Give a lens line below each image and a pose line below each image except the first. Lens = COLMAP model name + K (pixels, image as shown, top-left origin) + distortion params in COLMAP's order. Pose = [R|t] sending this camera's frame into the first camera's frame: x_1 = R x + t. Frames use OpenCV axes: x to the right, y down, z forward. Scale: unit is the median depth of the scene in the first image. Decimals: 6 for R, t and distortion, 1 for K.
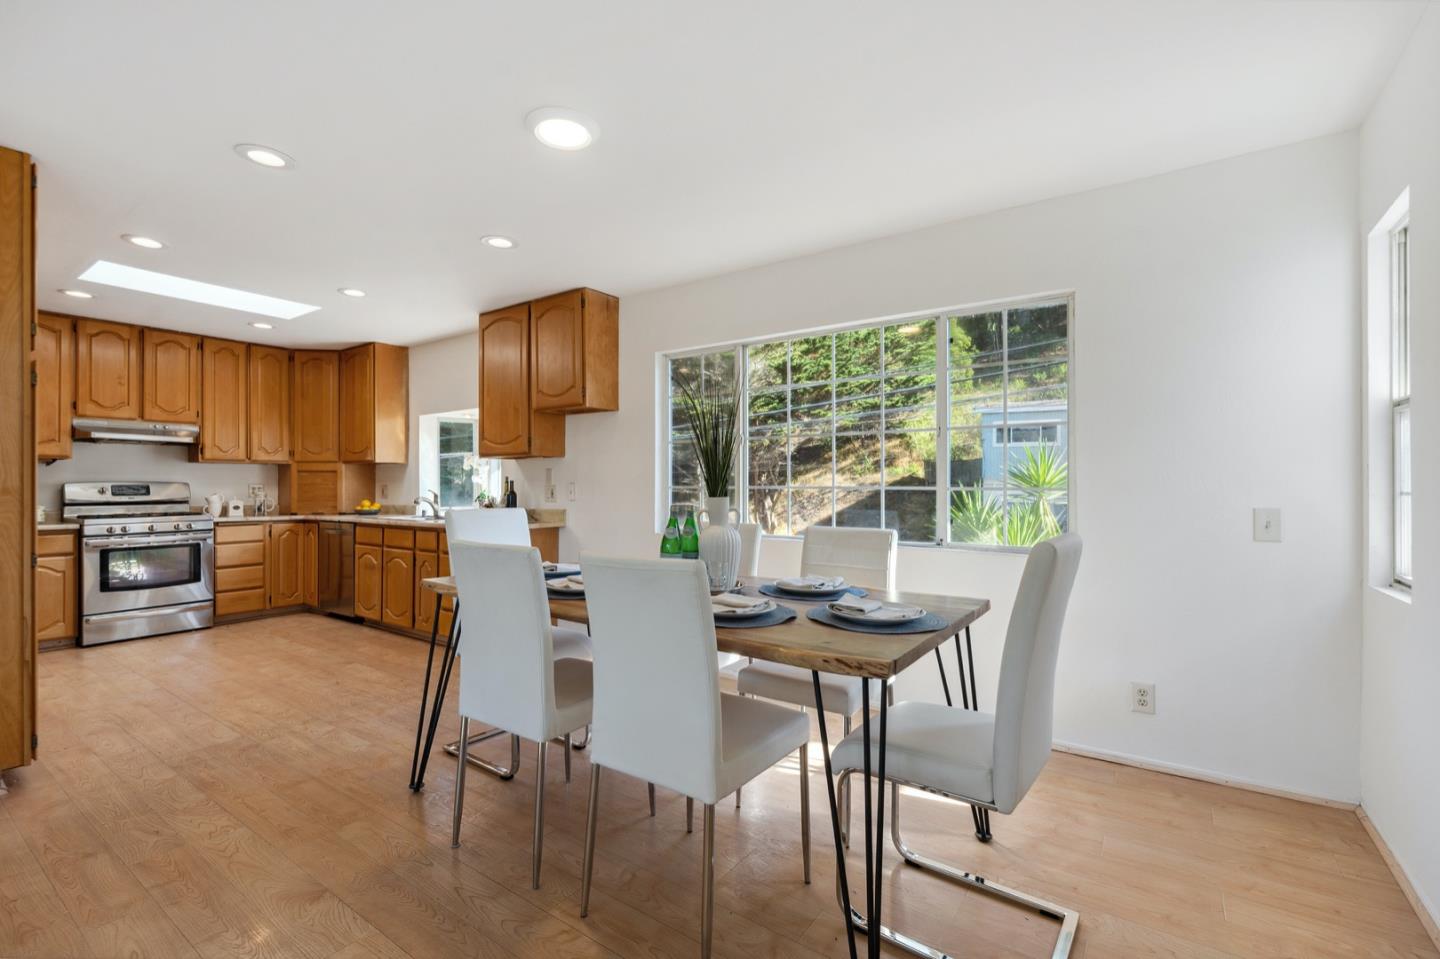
lens RADIAL K [[635.3, 0, 720.0], [0, 635.3, 479.5], [0, 0, 1]] dist [-0.000231, -0.000071]
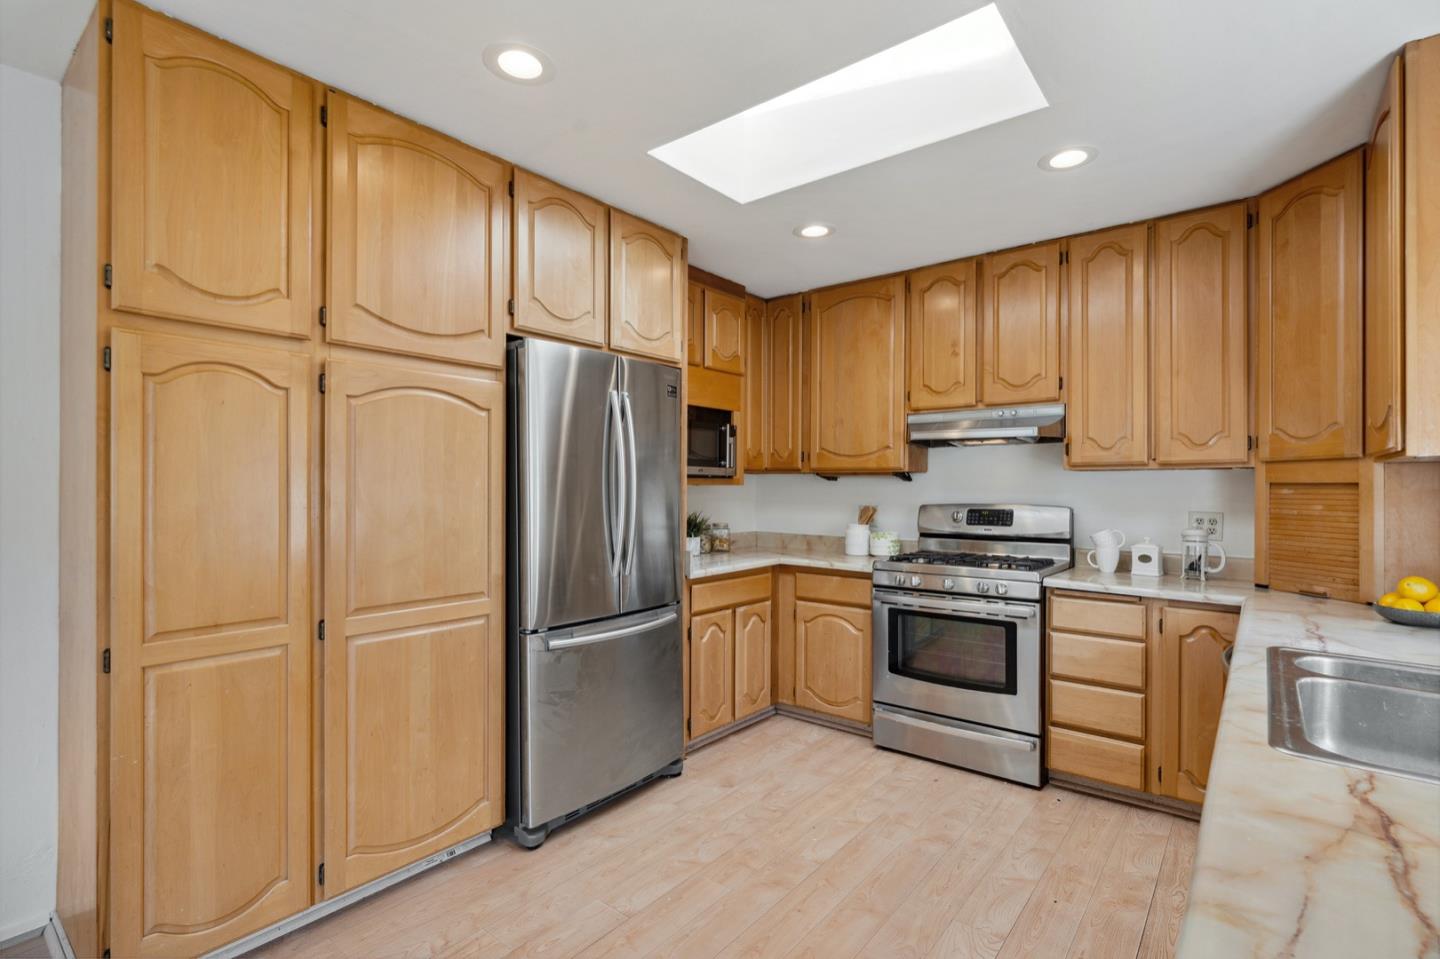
lens RADIAL K [[670.8, 0, 719.9], [0, 670.8, 486.9], [0, 0, 1]] dist [-0.000983, -0.000073]
pose [[-0.068015, 0.003673, -0.997678, -0.221964], [0.005954, 0.999977, 0.003276, -0.016571], [0.997667, -0.005717, -0.068035, 0.733496]]
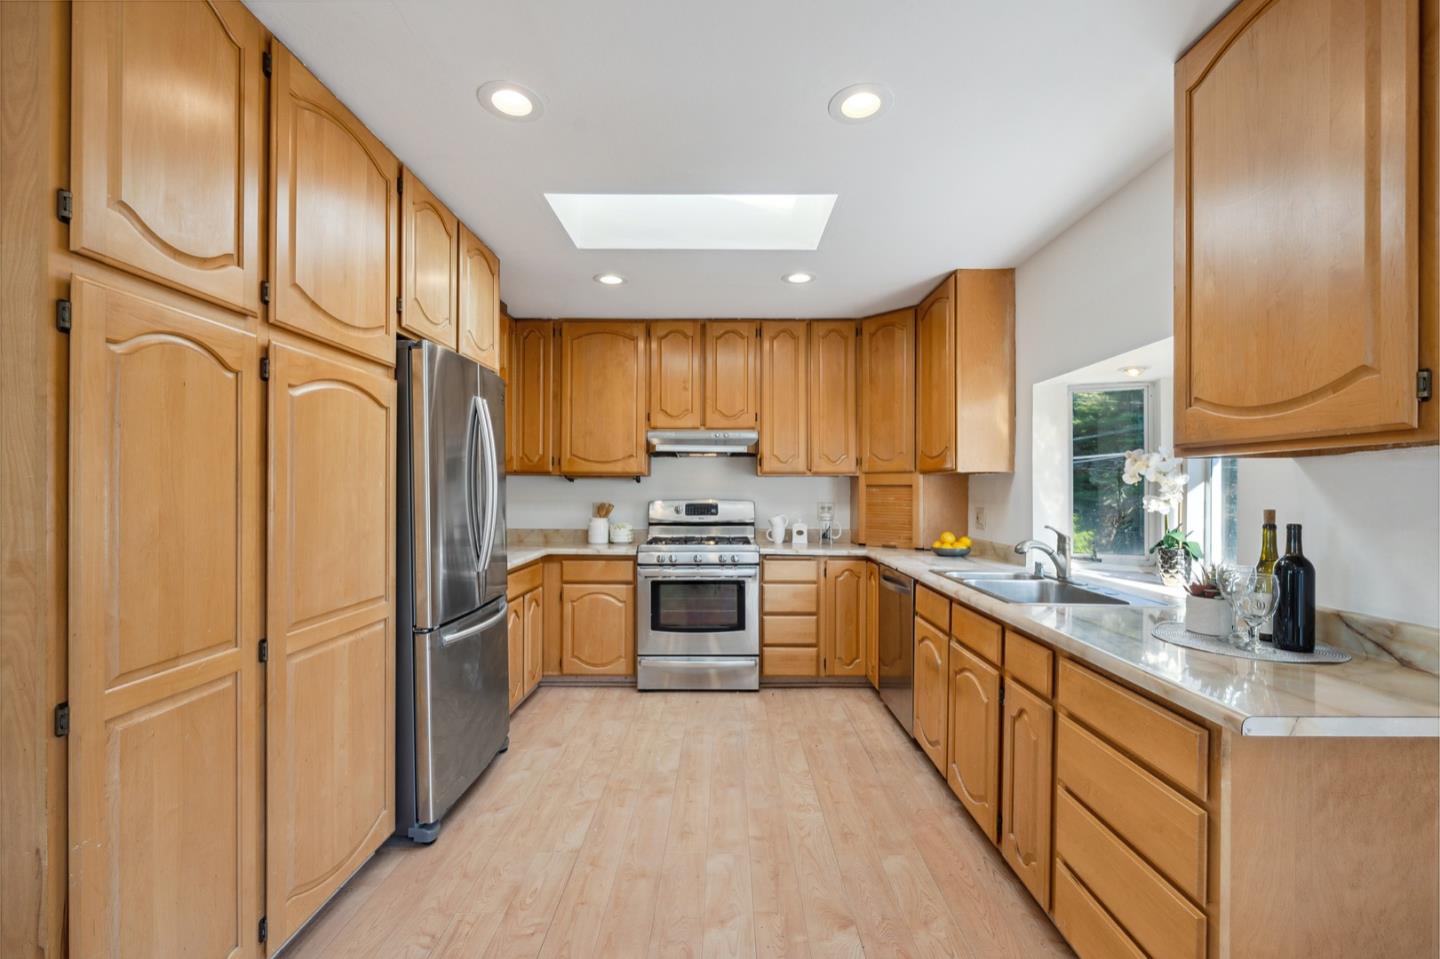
lens RADIAL K [[602.3, 0, 718.5], [0, 602.3, 486.4], [0, 0, 1]] dist [0.000362, -0.000110]
pose [[0.565931, 0.002305, -0.824449, -0.212690], [0.002875, 0.999984, 0.004769, -0.017752], [0.824448, -0.005069, 0.565916, 0.516446]]
